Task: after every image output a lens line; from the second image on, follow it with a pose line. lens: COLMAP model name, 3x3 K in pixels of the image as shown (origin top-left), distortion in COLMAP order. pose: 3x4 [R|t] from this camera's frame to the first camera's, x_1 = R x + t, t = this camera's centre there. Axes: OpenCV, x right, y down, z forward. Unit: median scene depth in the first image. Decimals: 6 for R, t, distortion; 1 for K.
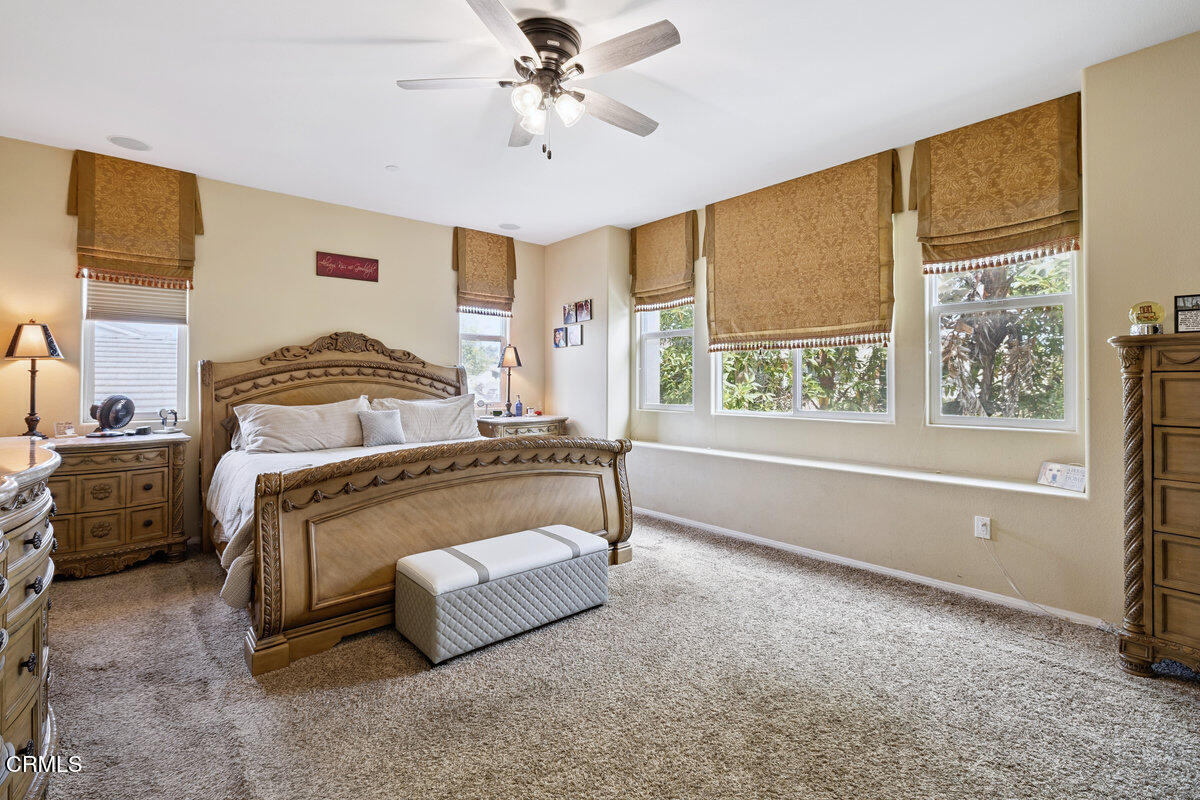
lens RADIAL K [[544.7, 0, 600.9], [0, 544.7, 370.7], [0, 0, 1]] dist [-0.004507, -0.000530]
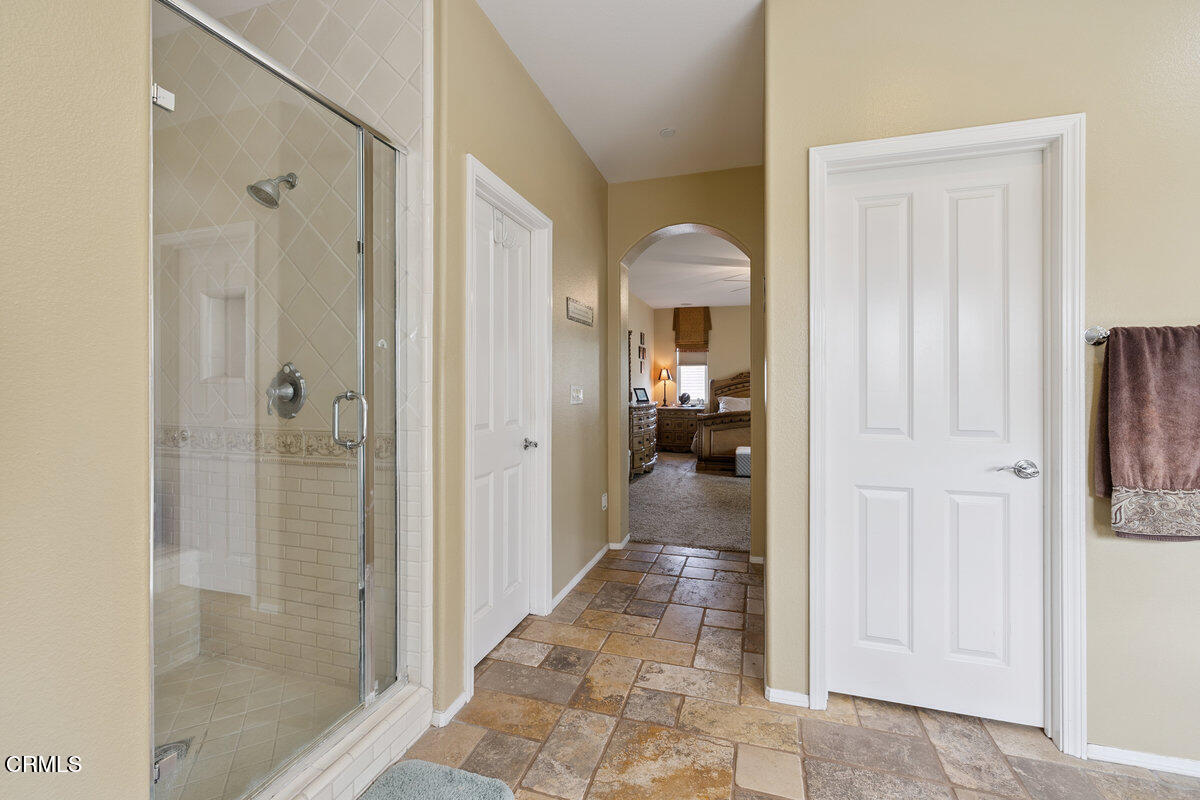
lens RADIAL K [[520.4, 0, 596.1], [0, 520.4, 390.5], [0, 0, 1]] dist [0.002753, -0.000290]
pose [[0.519057, 0.003032, -0.854734, 1.169209], [0.013598, 0.999838, 0.011804, -0.004444], [0.854632, -0.017749, 0.518931, -0.794584]]
